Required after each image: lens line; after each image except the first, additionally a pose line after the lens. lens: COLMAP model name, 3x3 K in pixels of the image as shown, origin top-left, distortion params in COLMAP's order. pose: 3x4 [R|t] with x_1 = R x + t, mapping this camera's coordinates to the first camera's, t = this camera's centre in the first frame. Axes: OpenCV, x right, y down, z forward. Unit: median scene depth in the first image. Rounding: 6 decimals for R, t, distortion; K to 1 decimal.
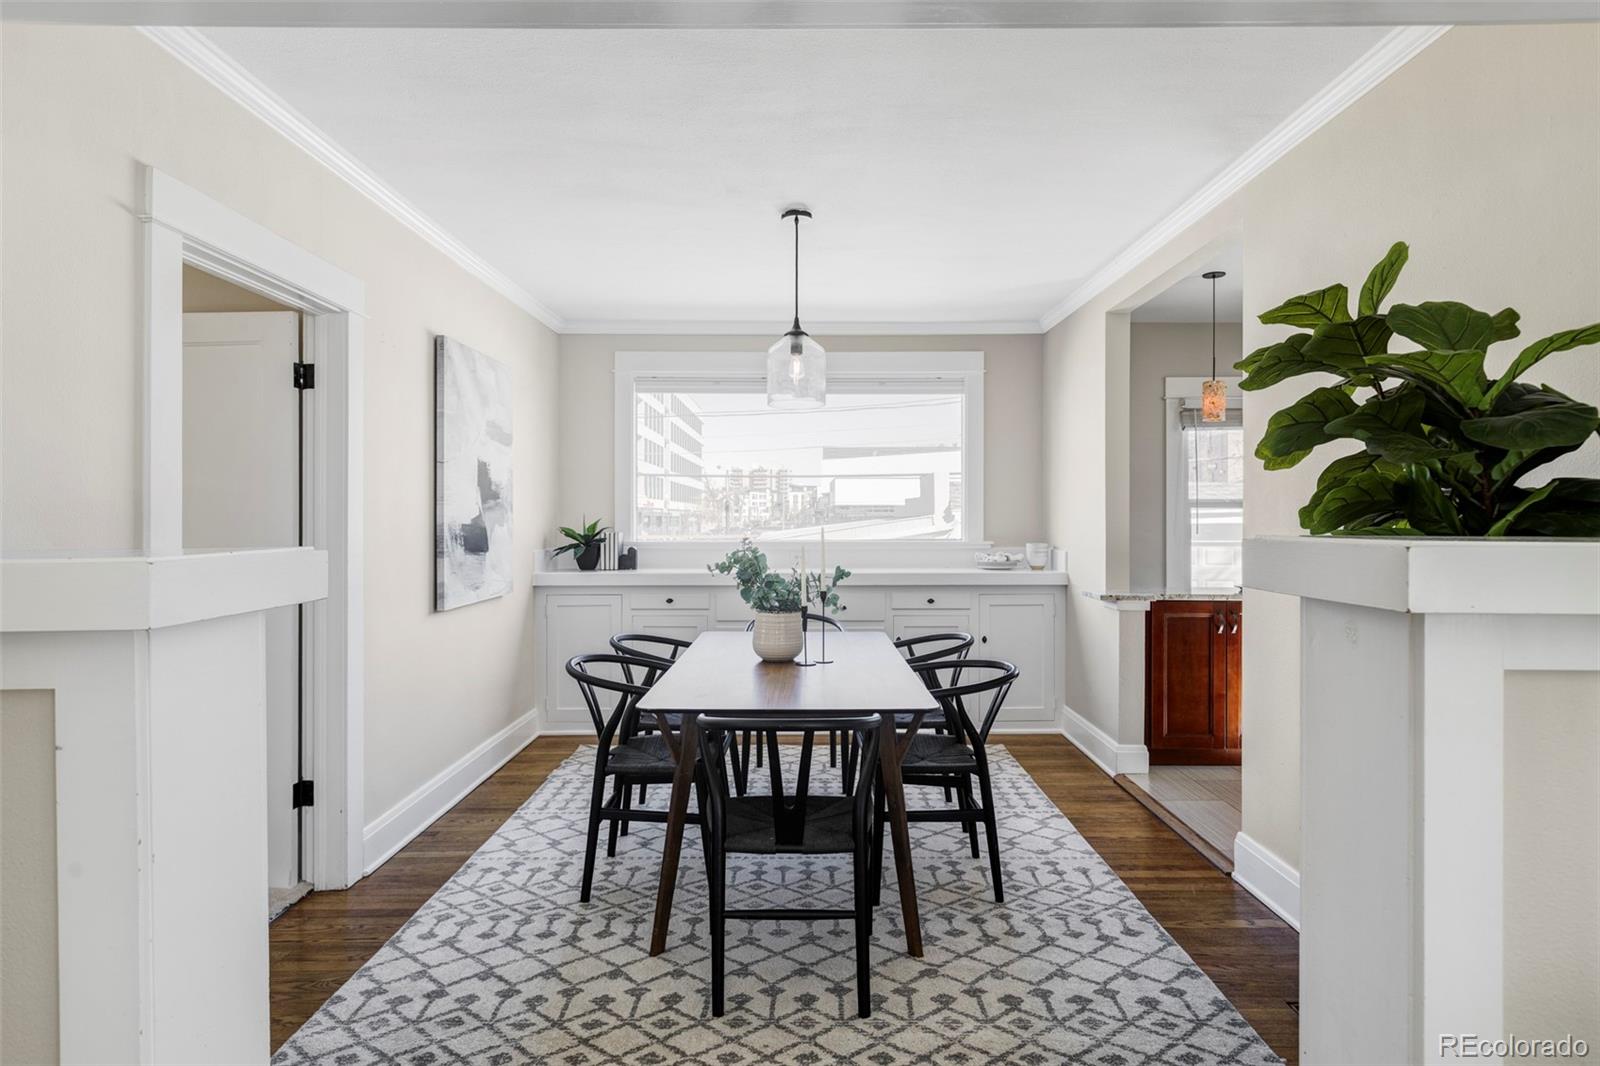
lens RADIAL K [[865.6, 0, 804.8], [0, 865.6, 520.1], [0, 0, 1]] dist [0.002217, -0.000796]
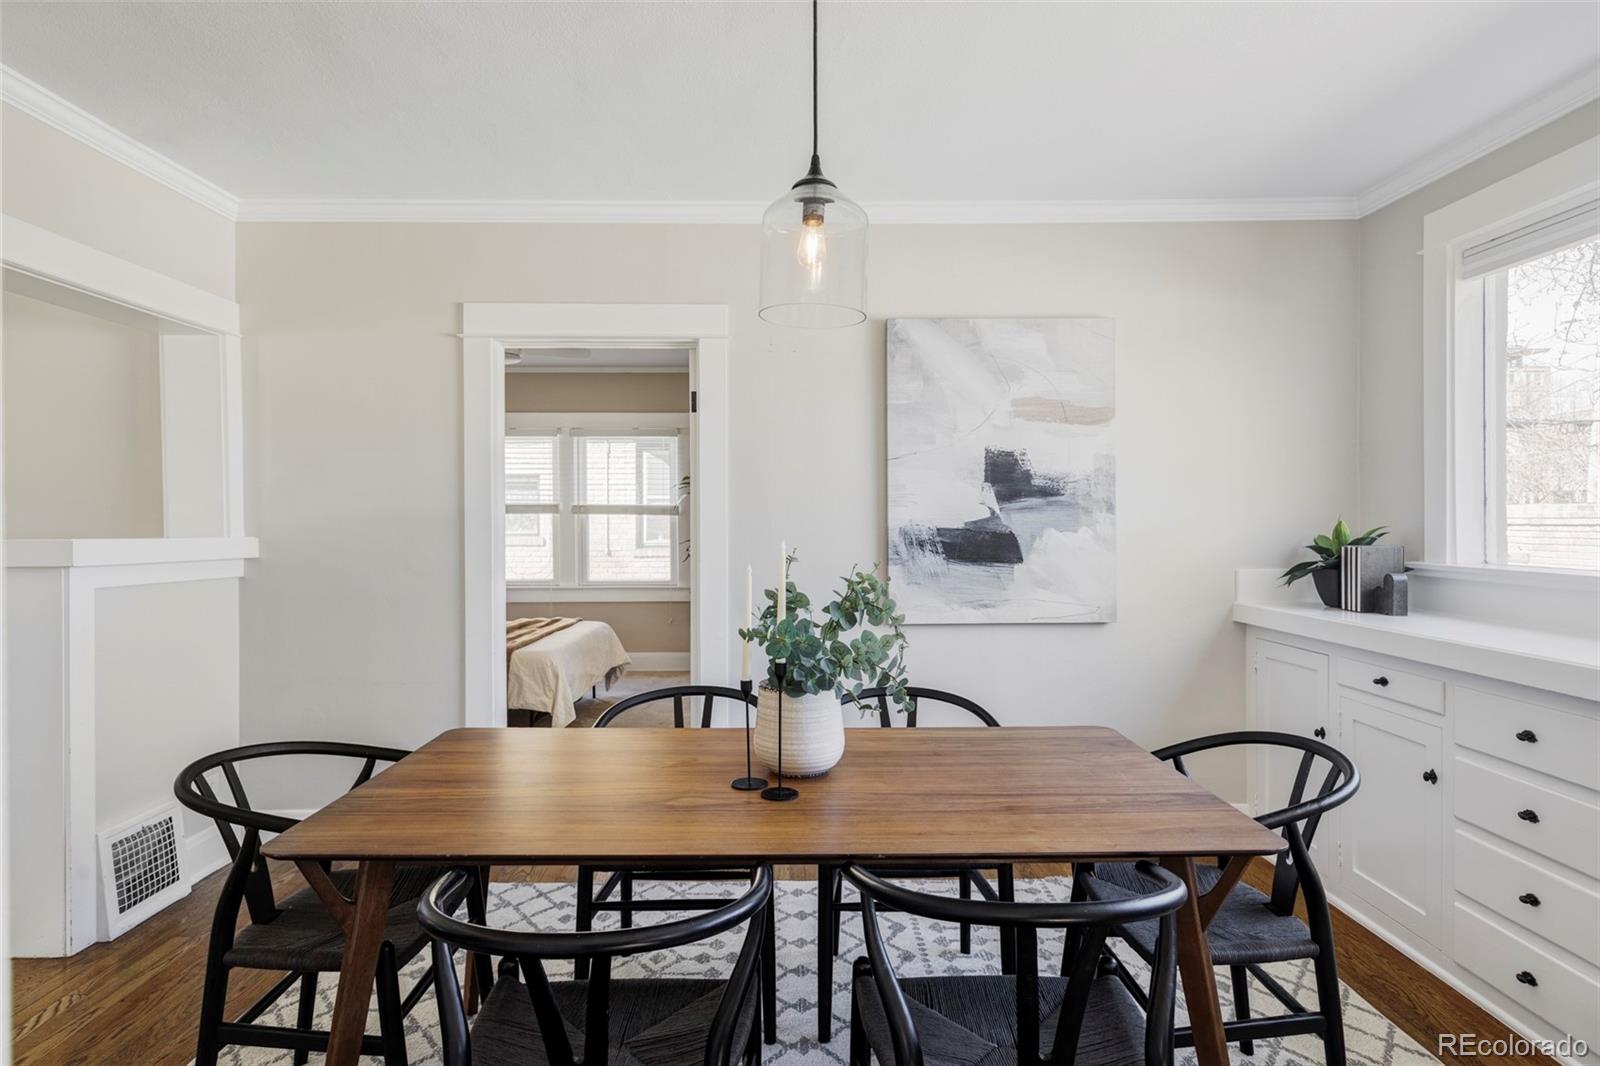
lens RADIAL K [[865.6, 0, 800.9], [0, 865.6, 528.4], [0, 0, 1]] dist [0.002217, -0.000796]
pose [[0.015735, 0.000893, -0.999876, 0.339300], [-0.001185, 0.999999, 0.000875, 0.002744], [0.999875, 0.001171, 0.015736, 0.627019]]
